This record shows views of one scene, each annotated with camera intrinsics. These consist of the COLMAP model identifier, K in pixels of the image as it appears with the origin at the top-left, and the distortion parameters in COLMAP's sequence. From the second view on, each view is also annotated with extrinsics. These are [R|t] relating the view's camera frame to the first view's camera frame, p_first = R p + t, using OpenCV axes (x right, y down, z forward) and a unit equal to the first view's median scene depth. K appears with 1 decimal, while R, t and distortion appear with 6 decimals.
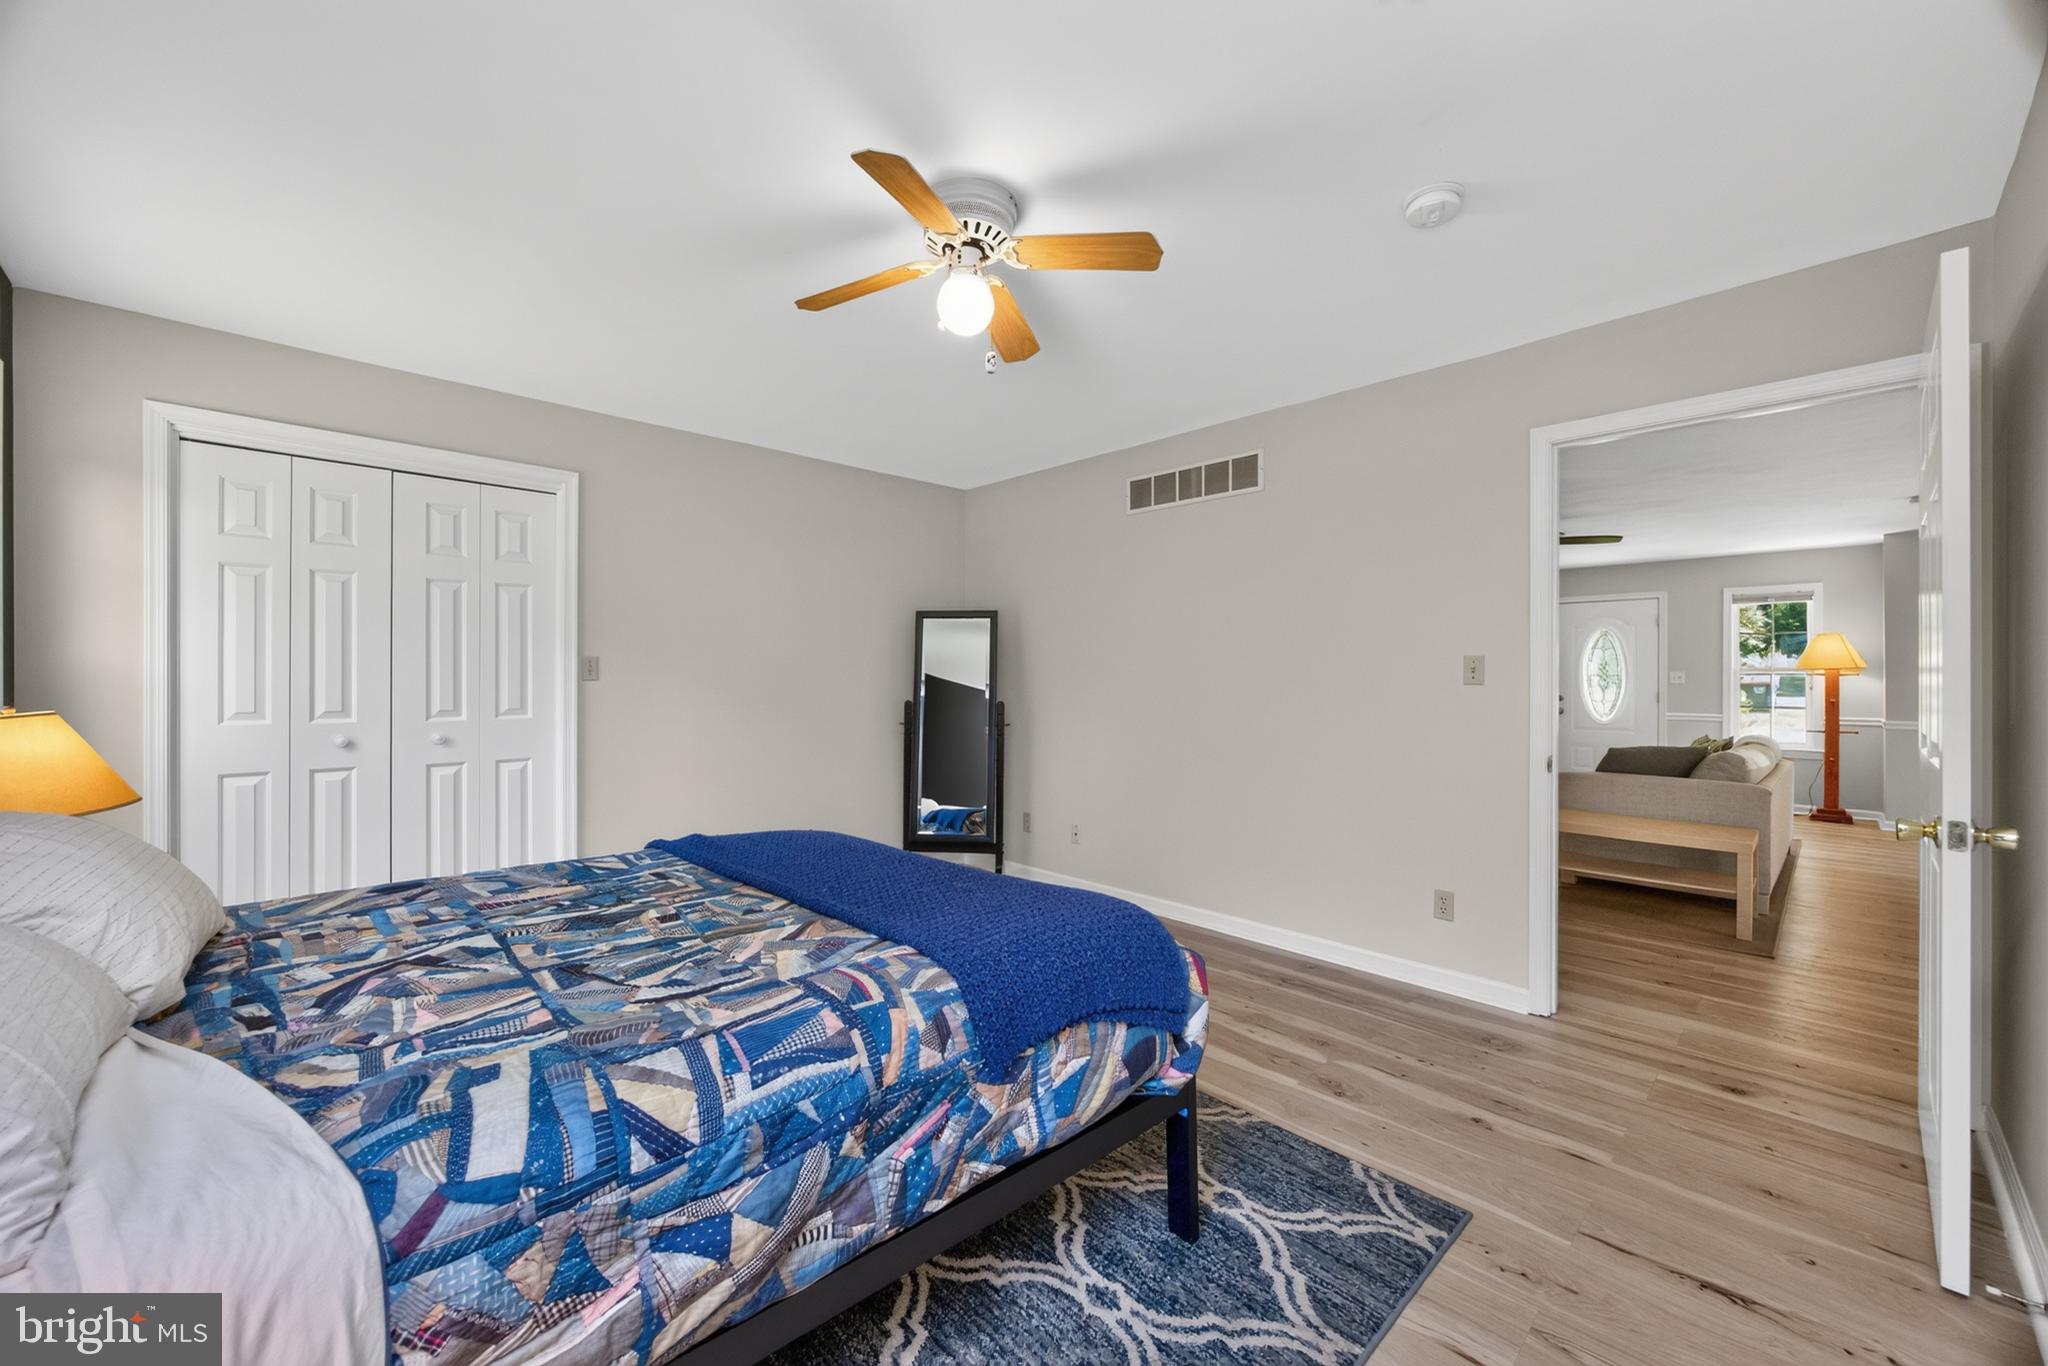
lens RADIAL K [[791.4, 0, 1022.3], [0, 791.4, 670.6], [0, 0, 1]] dist [-0.031164, 0.010654]
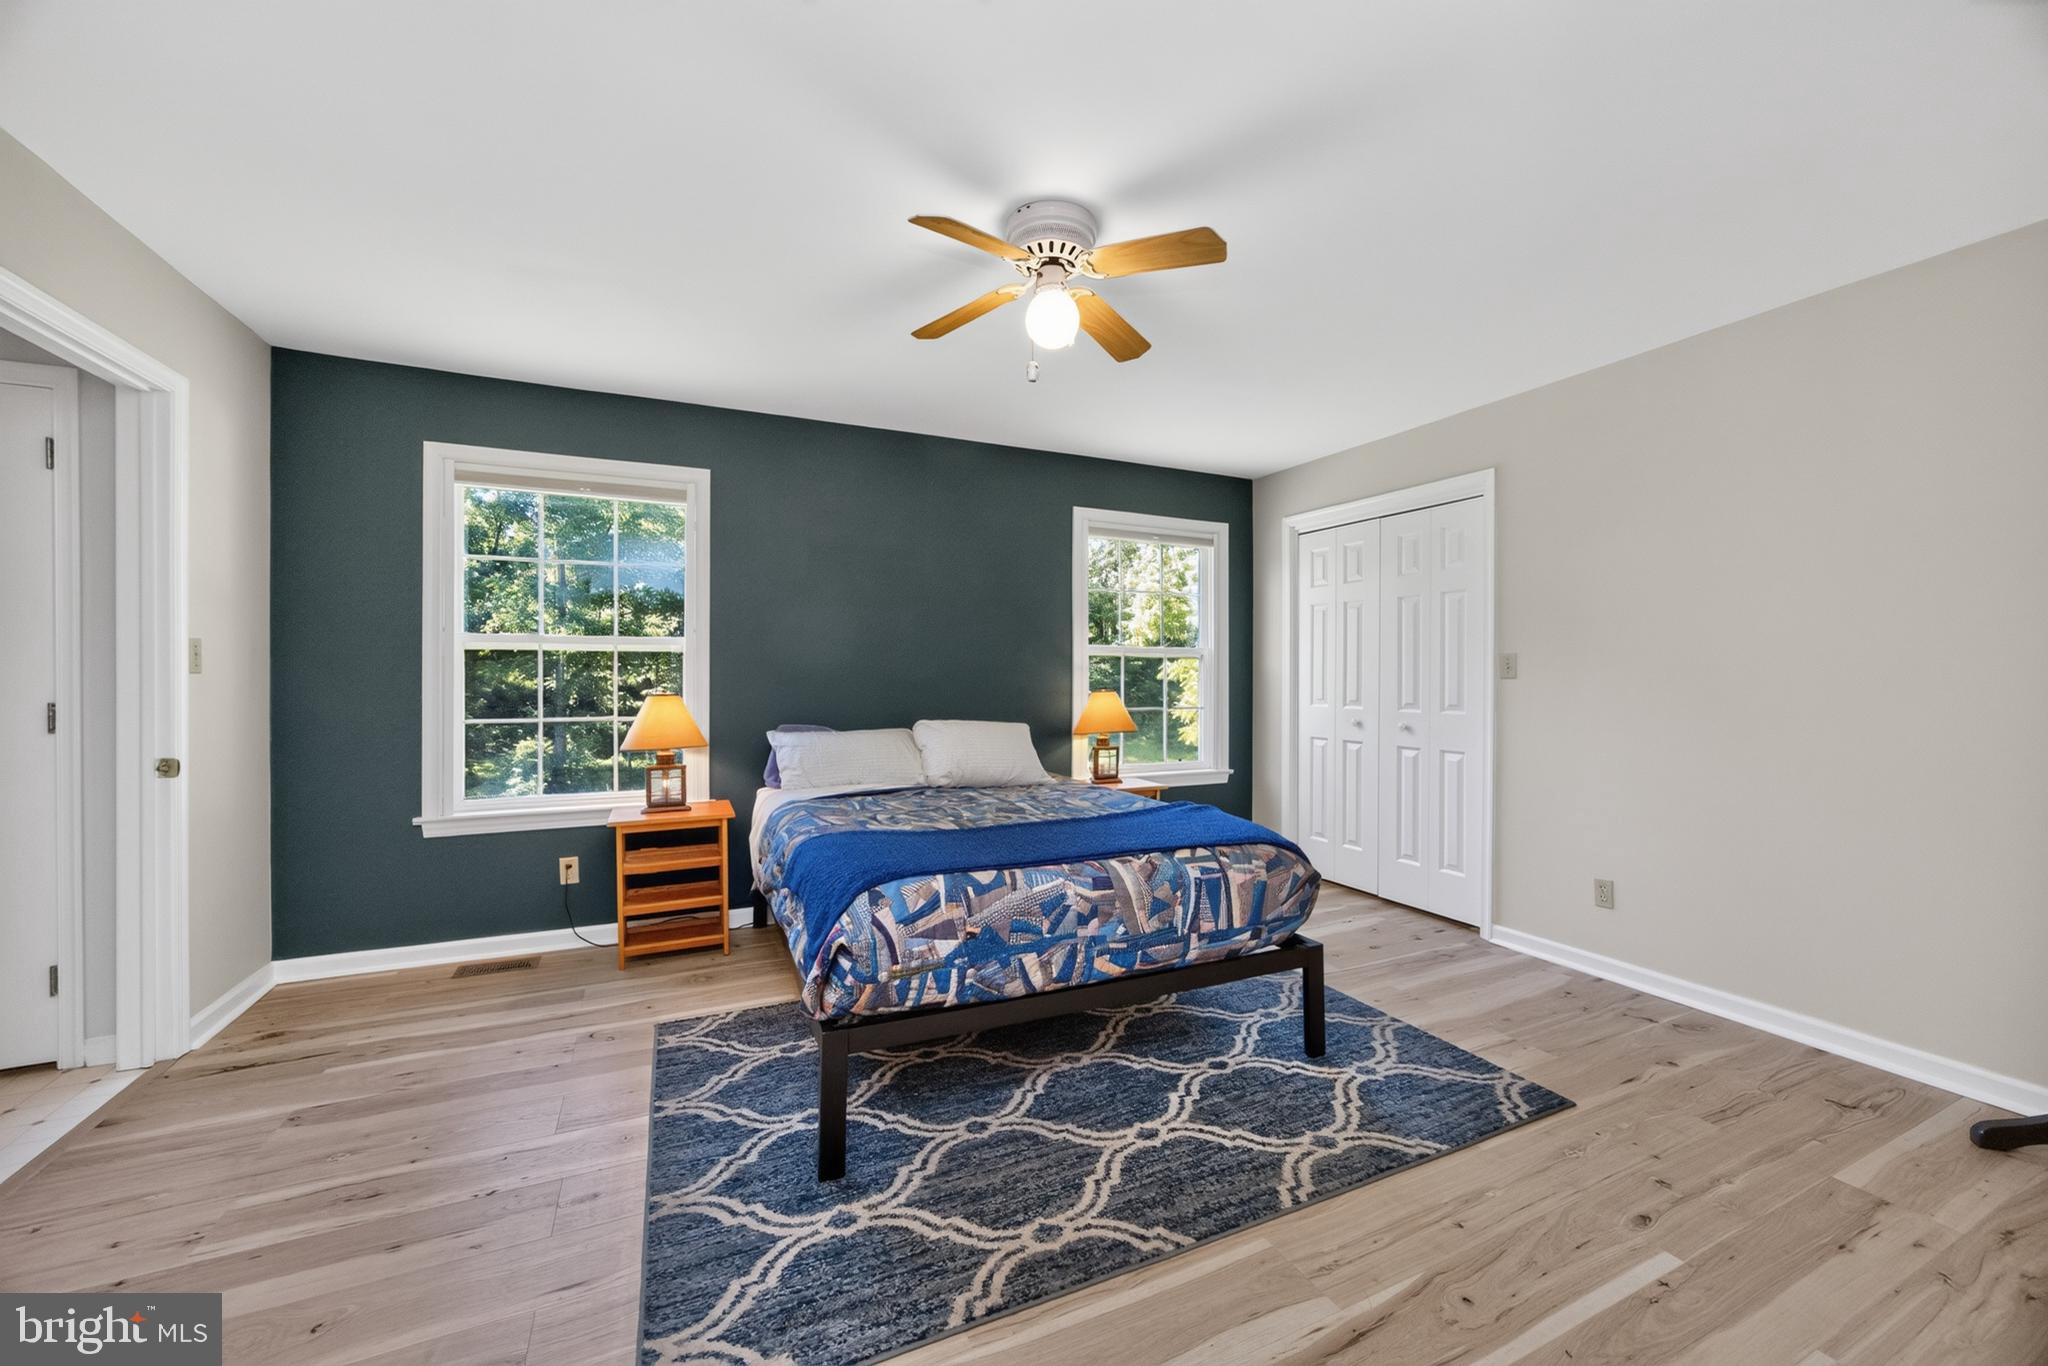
lens RADIAL K [[791.4, 0, 1022.3], [0, 791.4, 670.6], [0, 0, 1]] dist [-0.031164, 0.010654]
pose [[-0.328306, -0.008282, -0.944535, 1.145521], [-0.000709, 0.999963, -0.008522, 0.022872], [0.944571, -0.002128, -0.328300, 1.593474]]
